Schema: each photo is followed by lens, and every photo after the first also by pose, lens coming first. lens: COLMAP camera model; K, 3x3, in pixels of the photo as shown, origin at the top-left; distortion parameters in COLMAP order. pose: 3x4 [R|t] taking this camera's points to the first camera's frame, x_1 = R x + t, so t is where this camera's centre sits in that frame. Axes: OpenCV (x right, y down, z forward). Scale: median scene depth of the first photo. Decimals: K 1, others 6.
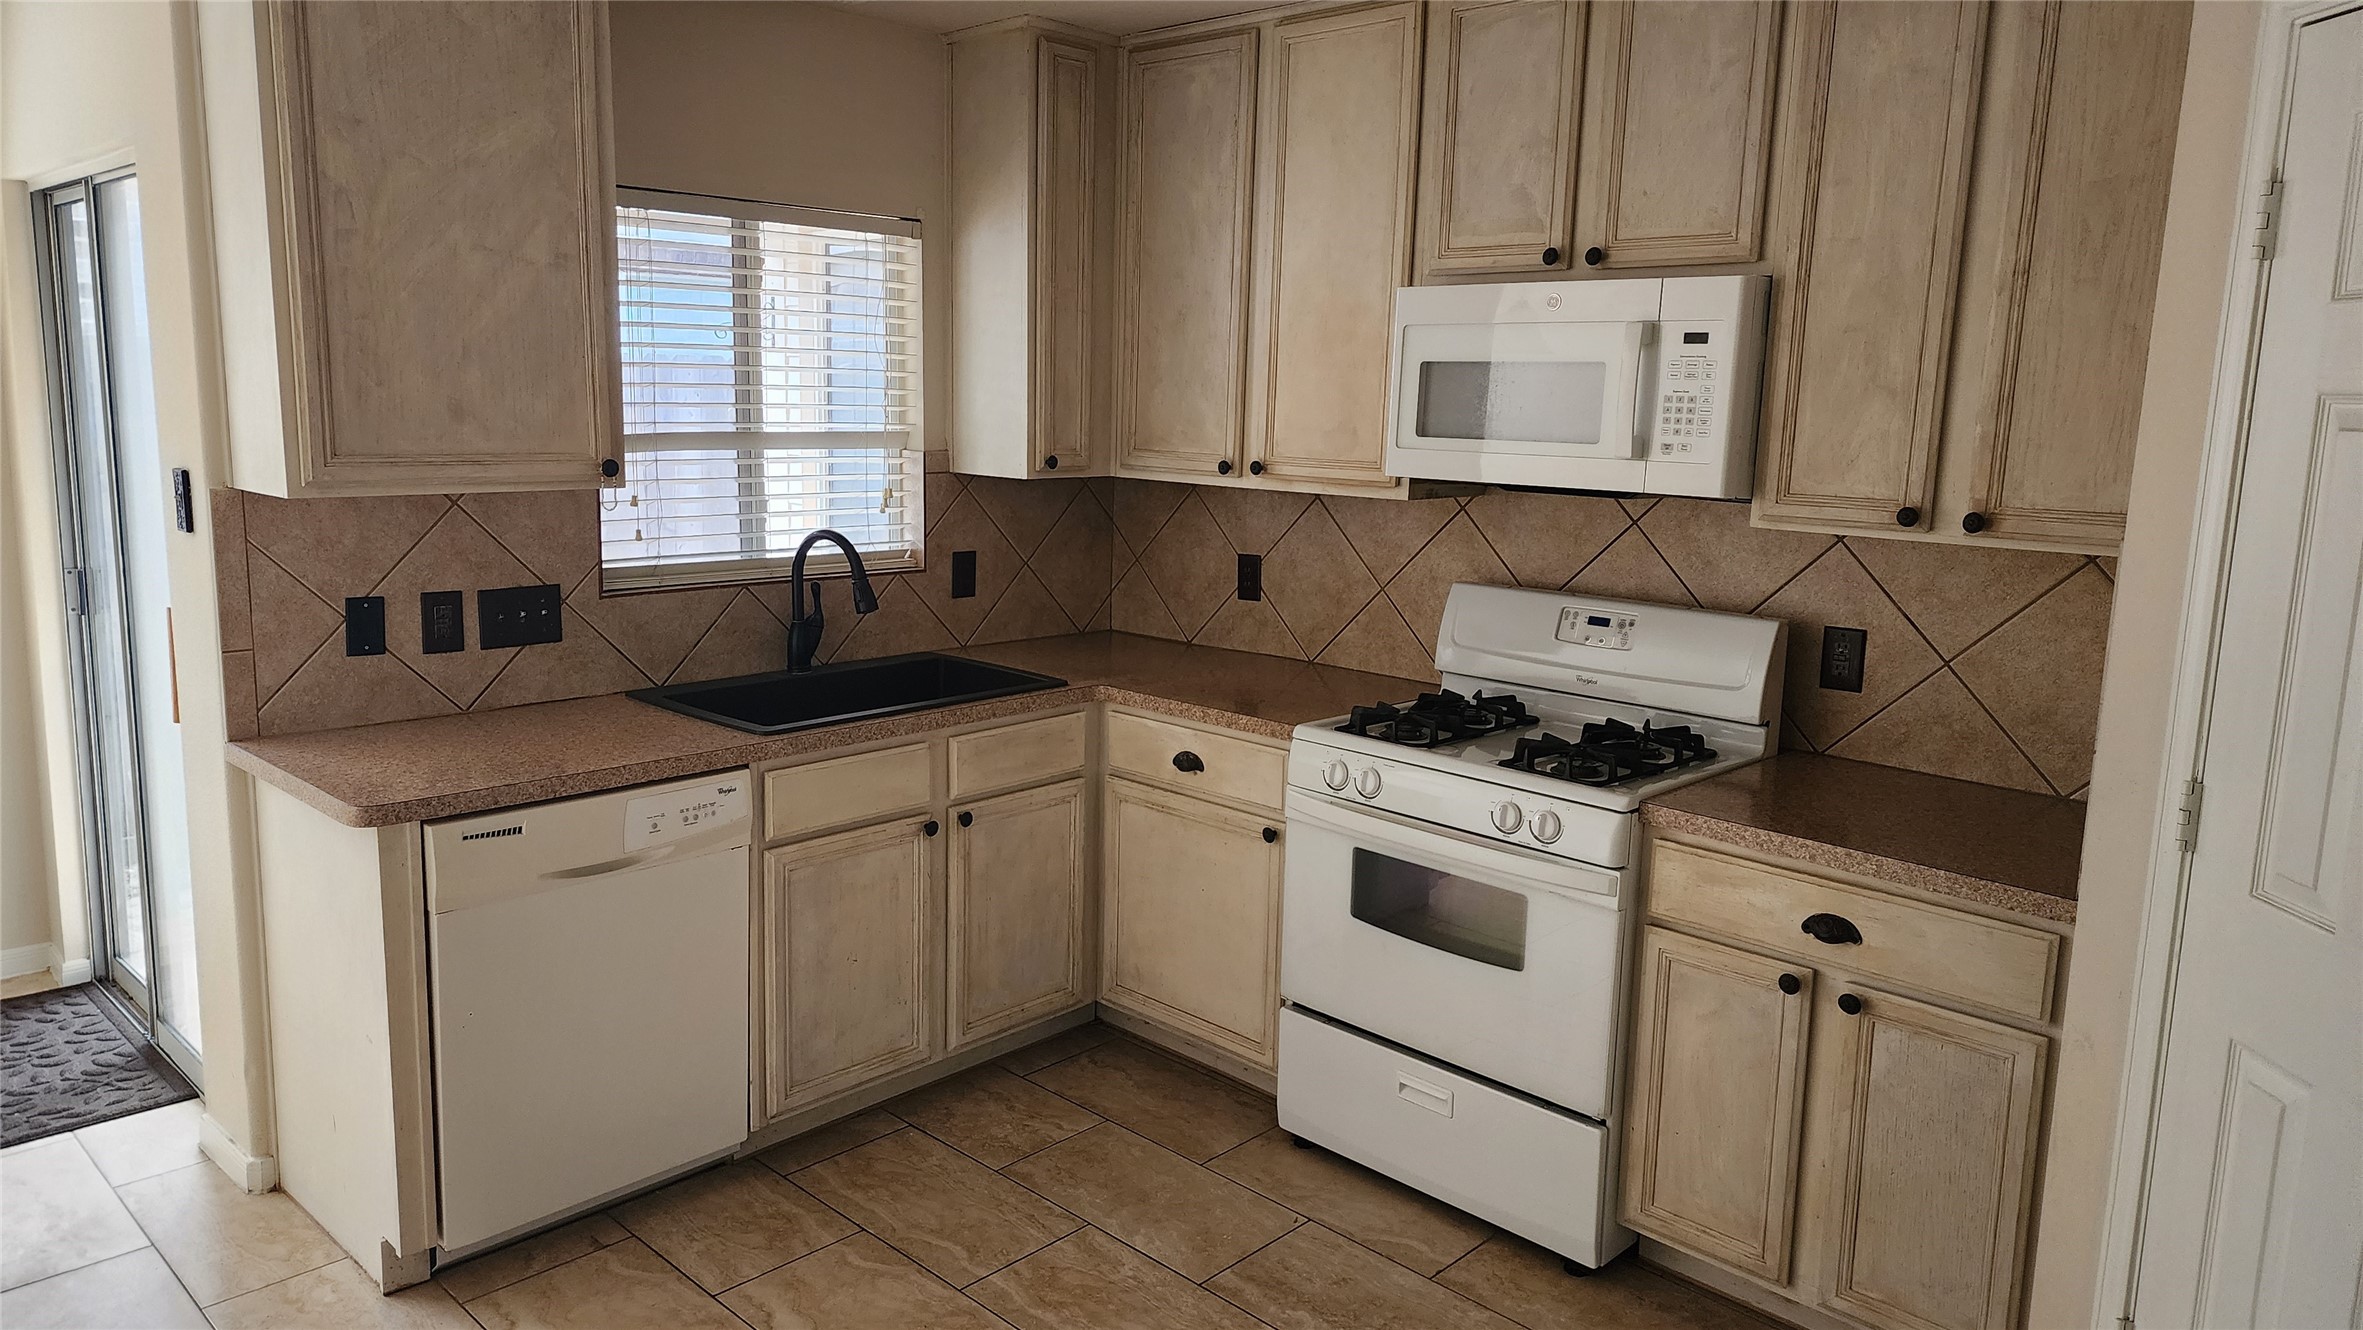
lens RADIAL K [[1585.7, 0, 1179.1], [0, 1585.7, 651.1], [0, 0, 1]] dist [0.058707, -0.075578]
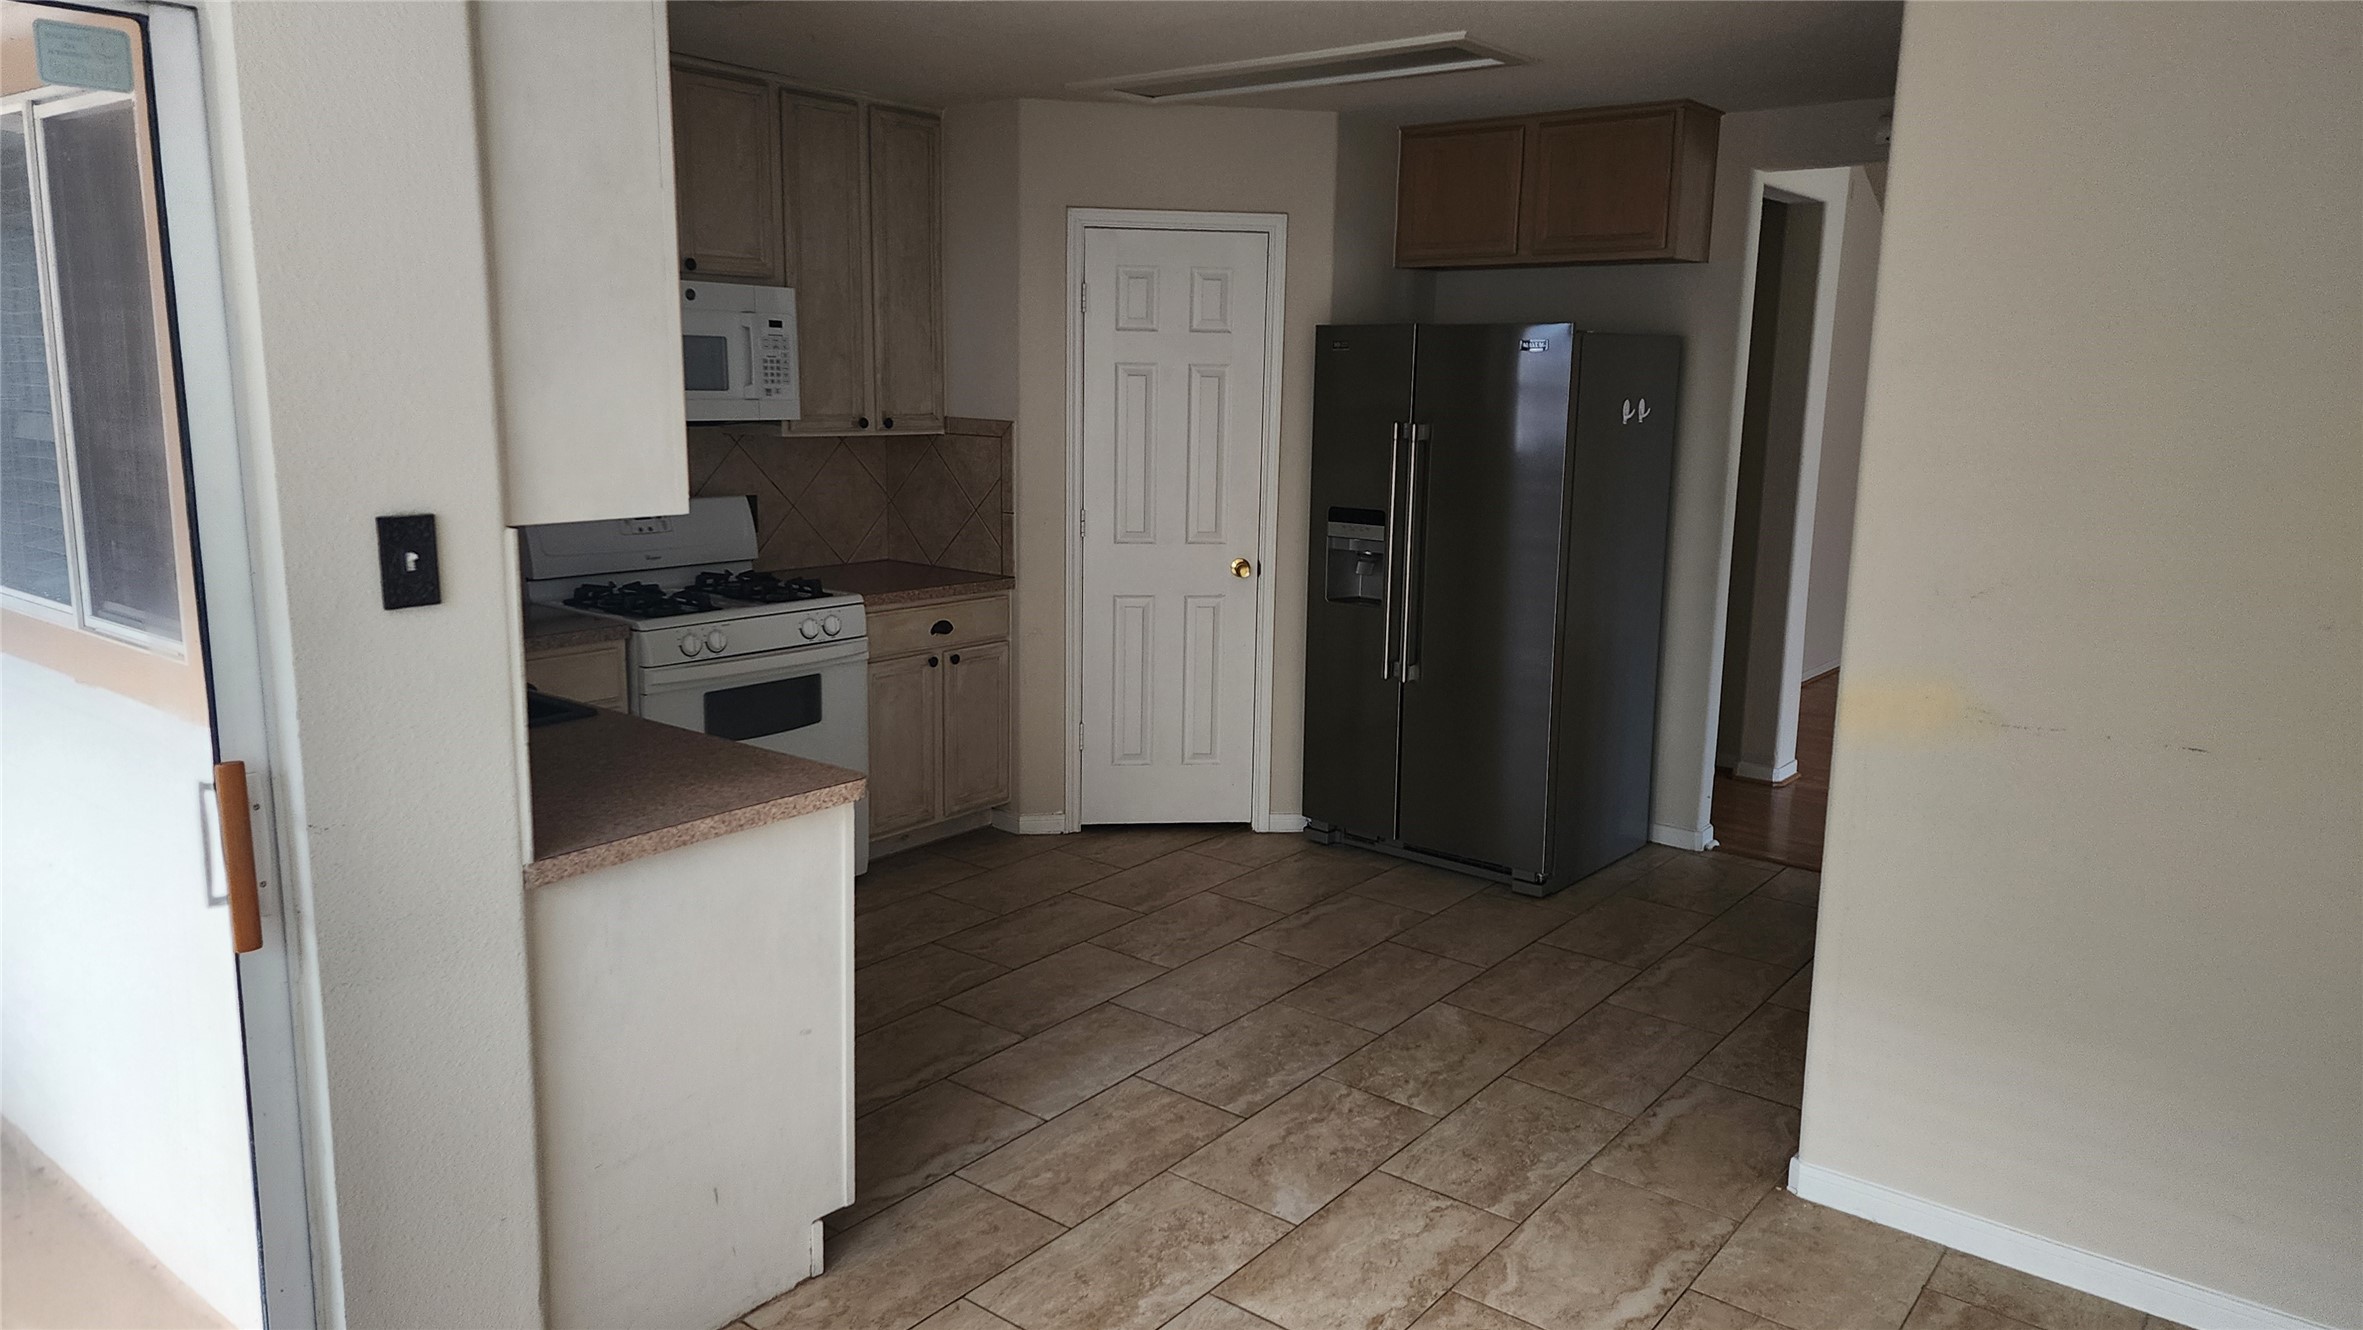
lens RADIAL K [[1585.7, 0, 1177.5], [0, 1585.7, 665.6], [0, 0, 1]] dist [0.058707, -0.075578]
pose [[-0.108891, -0.217433, 0.969982, -0.590827], [0.133266, 0.963783, 0.231004, -0.076256], [-0.985080, 0.154419, -0.075971, 0.323824]]
